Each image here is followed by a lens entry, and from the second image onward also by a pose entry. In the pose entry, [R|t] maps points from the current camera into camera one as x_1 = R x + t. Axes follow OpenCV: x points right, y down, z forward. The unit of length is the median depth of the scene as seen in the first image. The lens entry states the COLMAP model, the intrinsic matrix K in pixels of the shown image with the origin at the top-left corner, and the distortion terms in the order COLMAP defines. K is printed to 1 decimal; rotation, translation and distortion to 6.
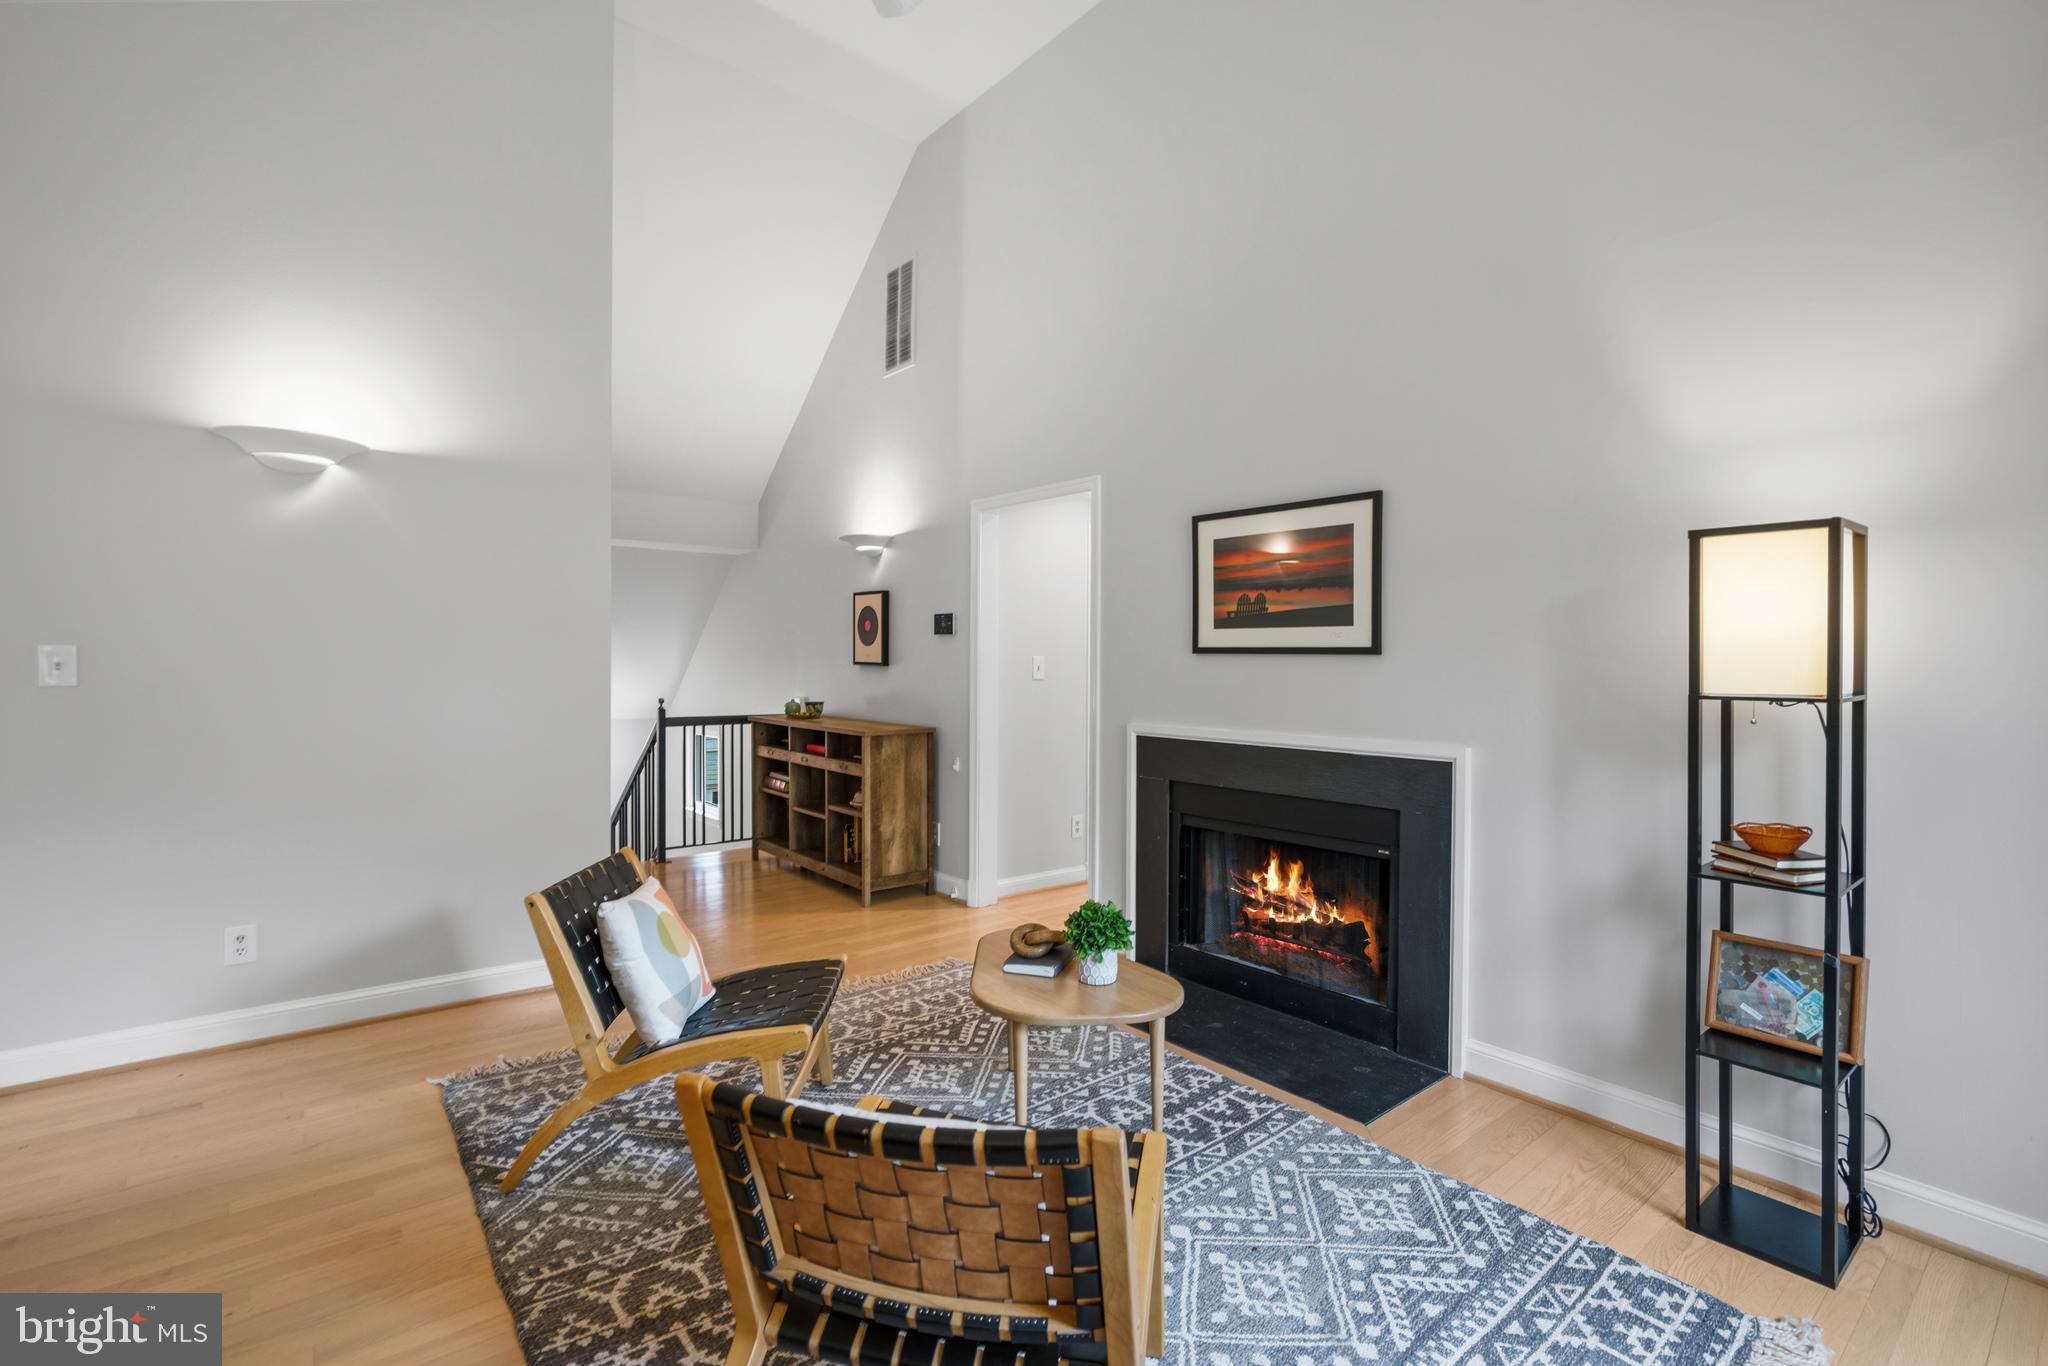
lens RADIAL K [[931.1, 0, 1023.8], [0, 931.1, 677.3], [0, 0, 1]] dist [-0.012919, 0.006957]
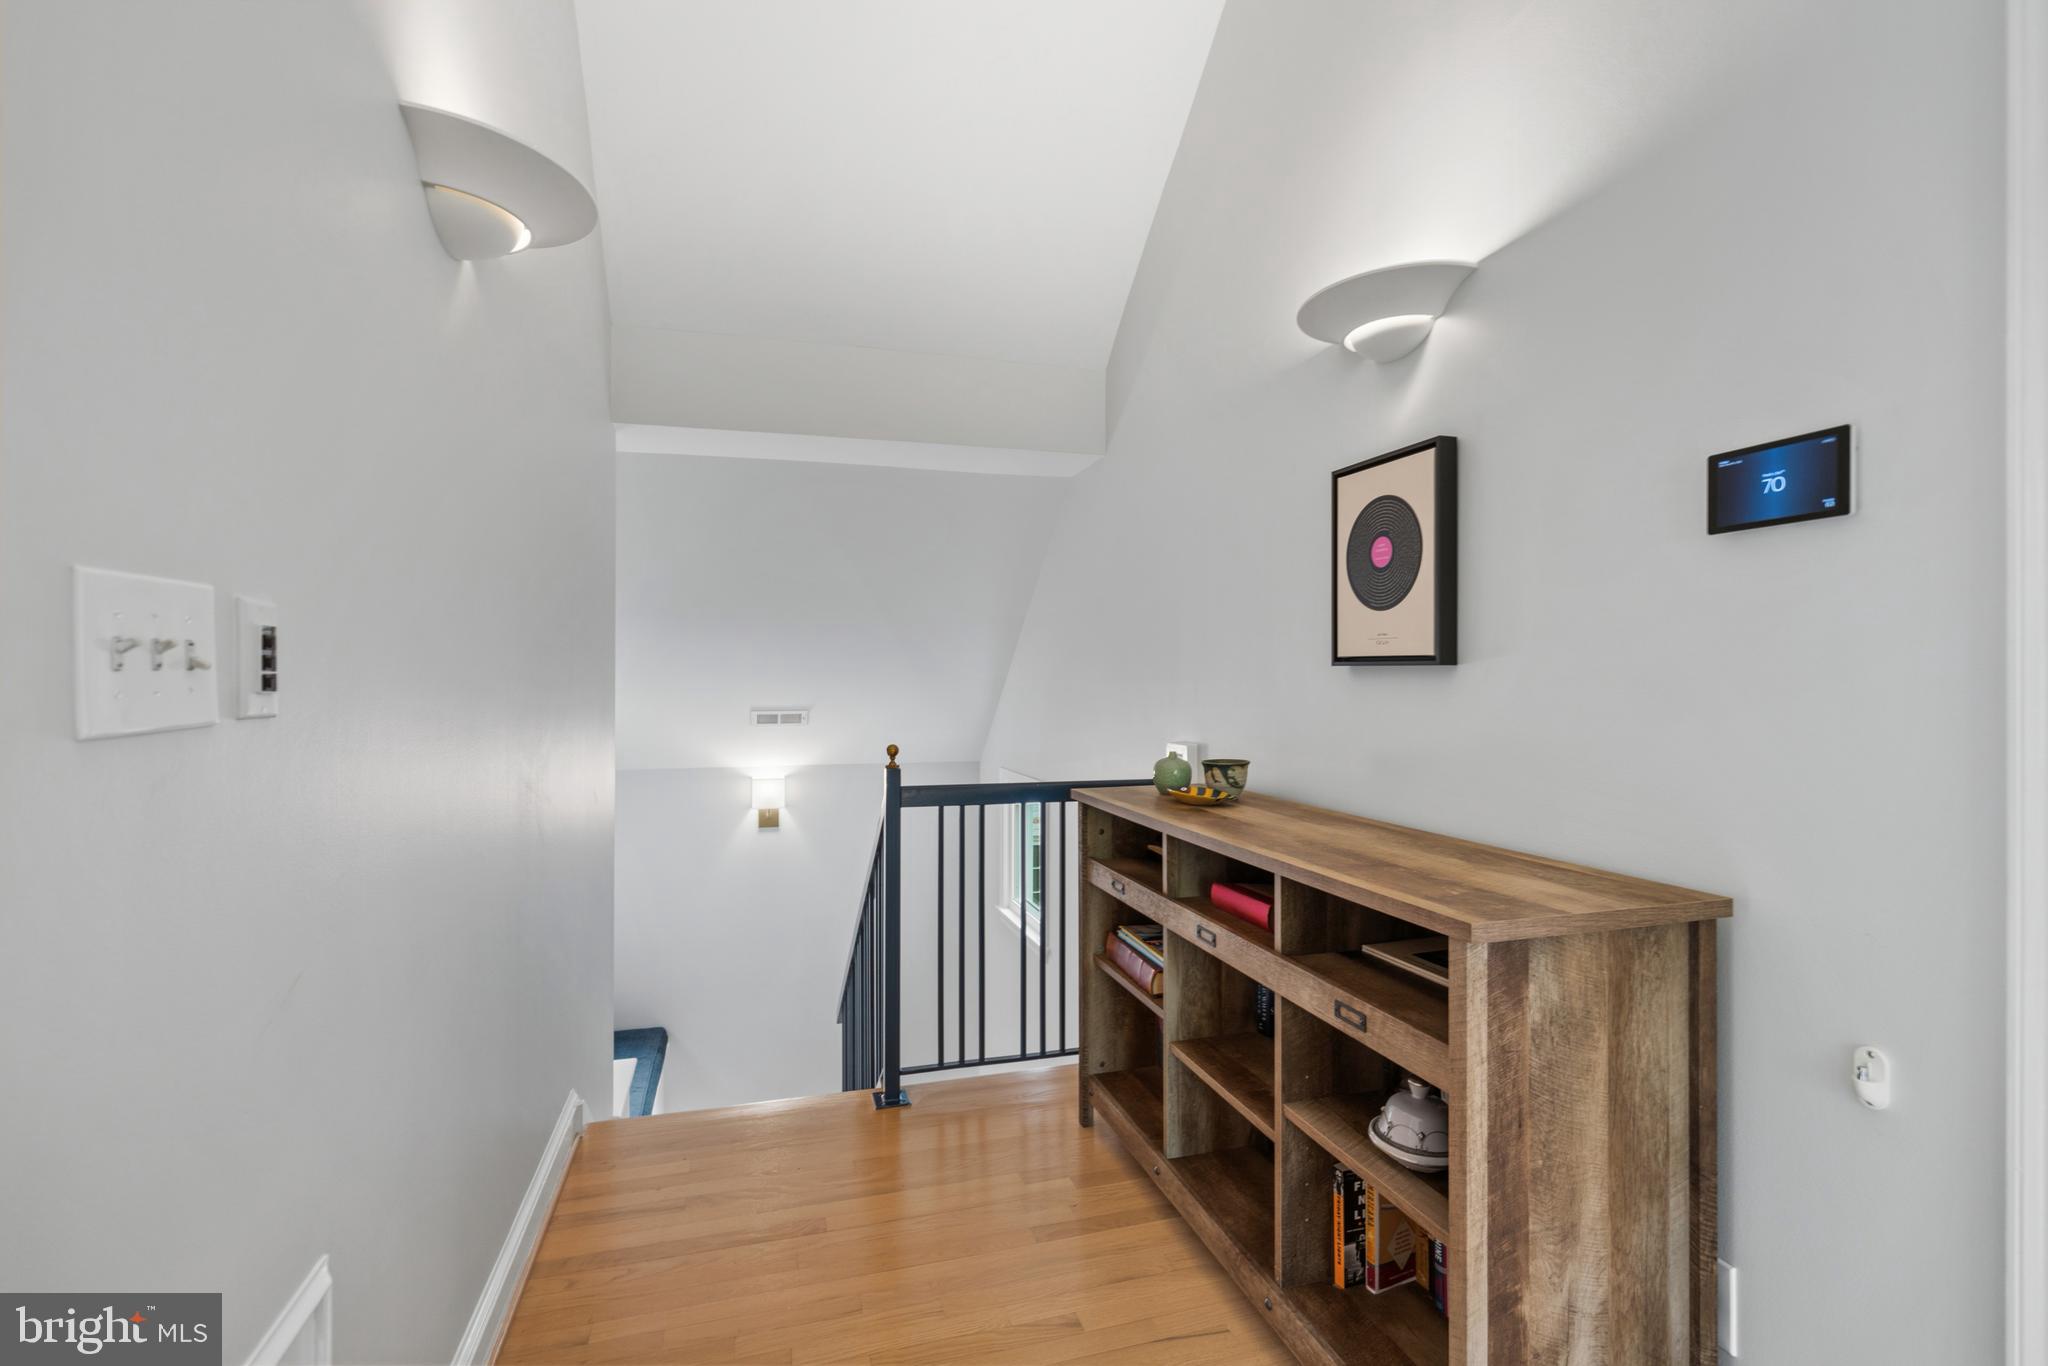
lens RADIAL K [[931.1, 0, 1025.8], [0, 931.1, 676.3], [0, 0, 1]] dist [-0.012919, 0.006957]
pose [[0.922676, -0.008380, -0.385486, -0.162592], [-0.001615, 0.999671, -0.025599, 0.000460], [0.385573, 0.024243, 0.922359, 0.647990]]
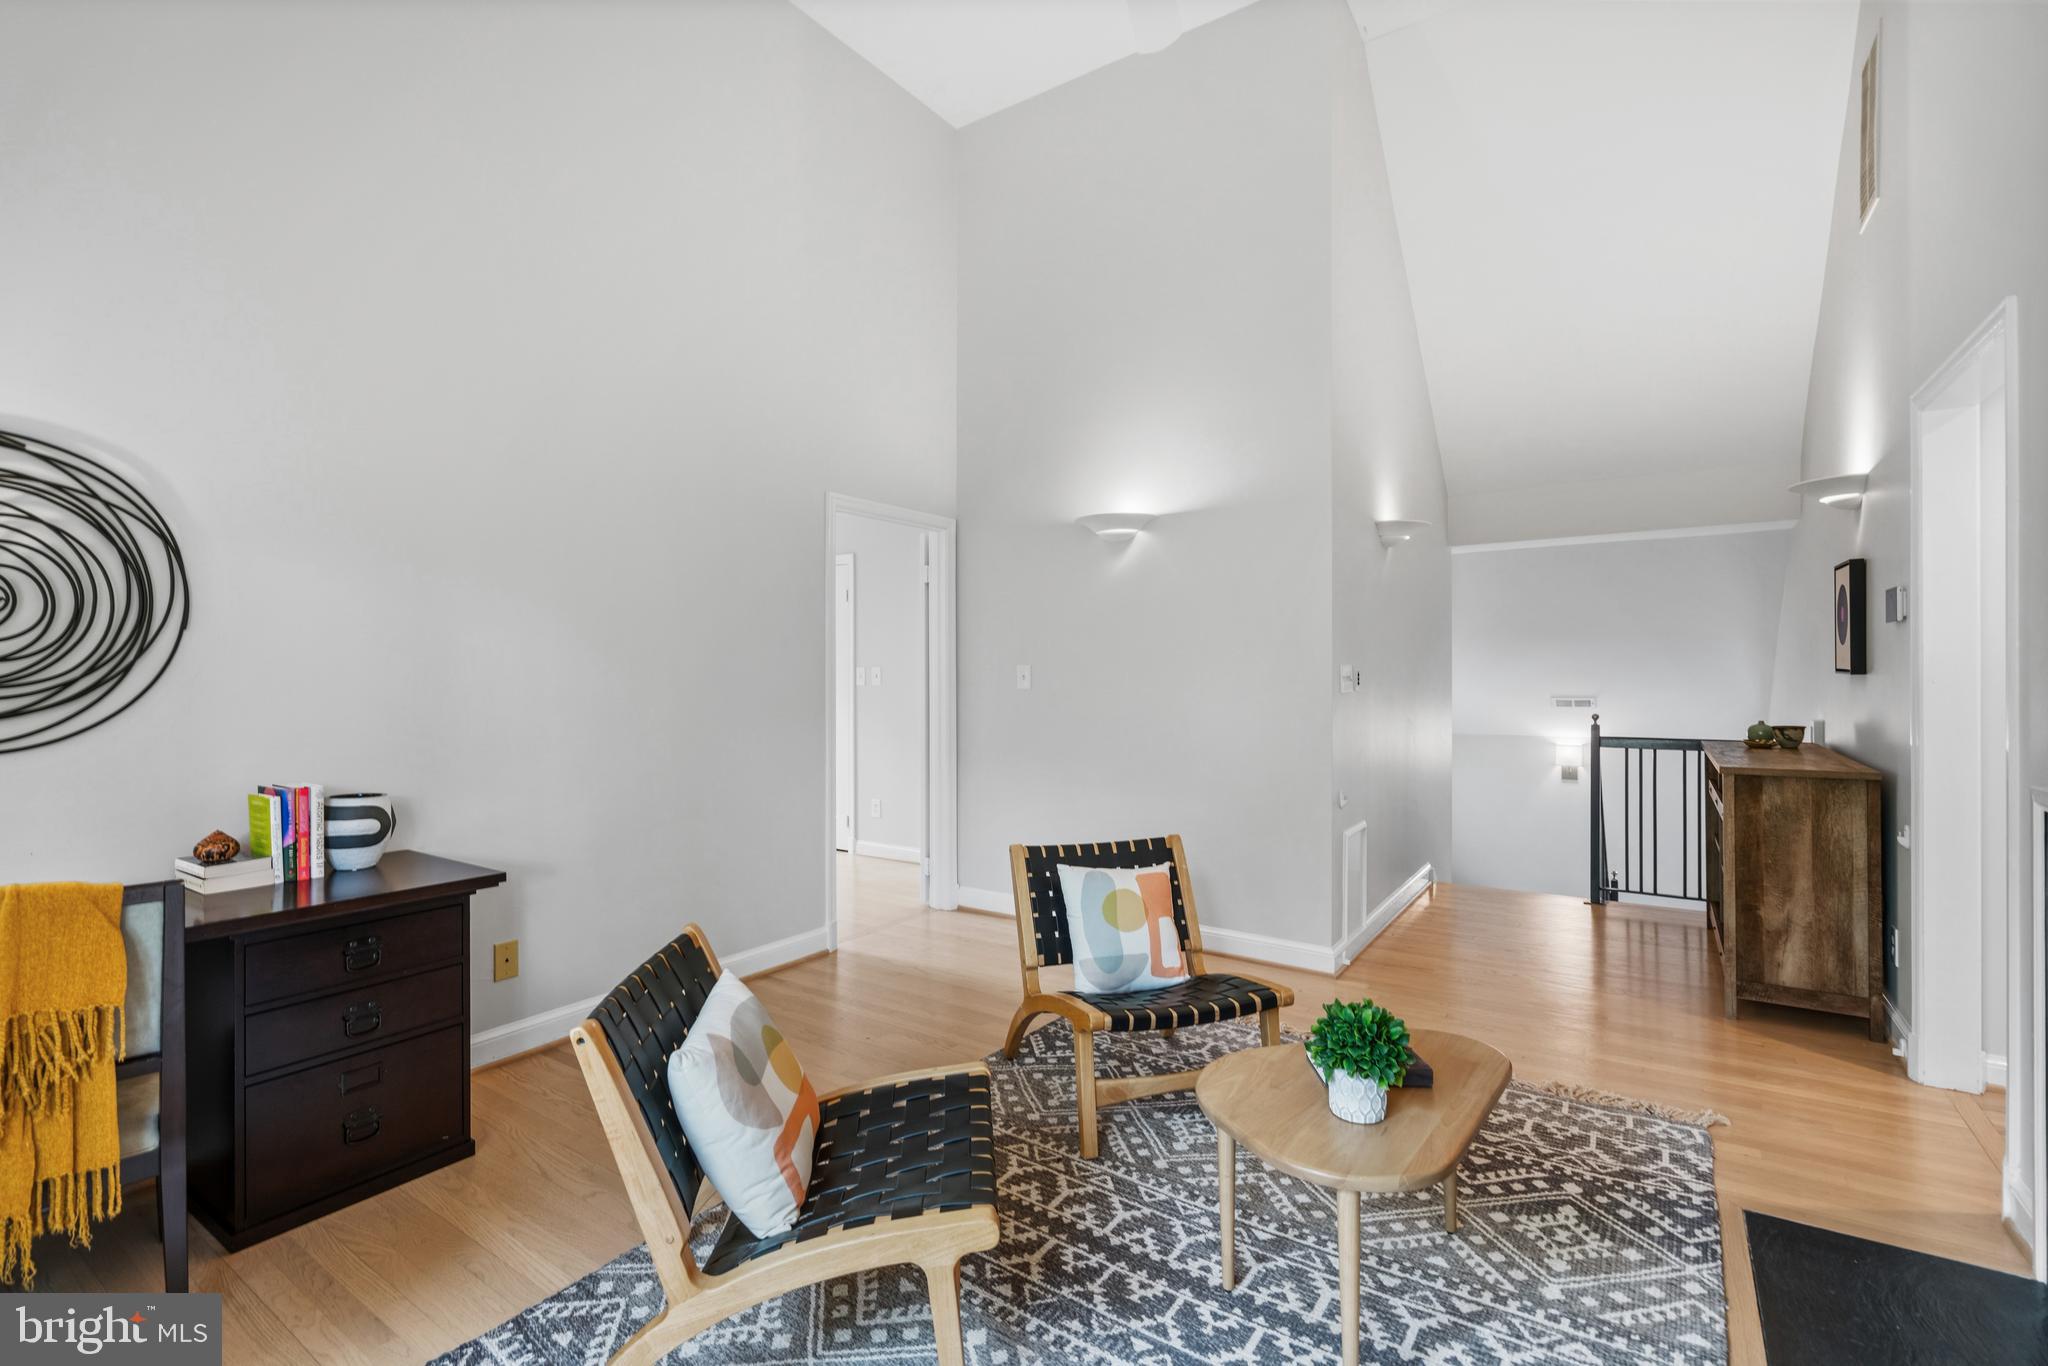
lens RADIAL K [[931.1, 0, 1010.8], [0, 931.1, 673.2], [0, 0, 1]] dist [-0.012919, 0.006957]
pose [[0.280811, -0.009076, -0.959720, 0.314270], [-0.010747, 0.999863, -0.012600, 0.001494], [0.959703, 0.013852, 0.280675, 0.250465]]
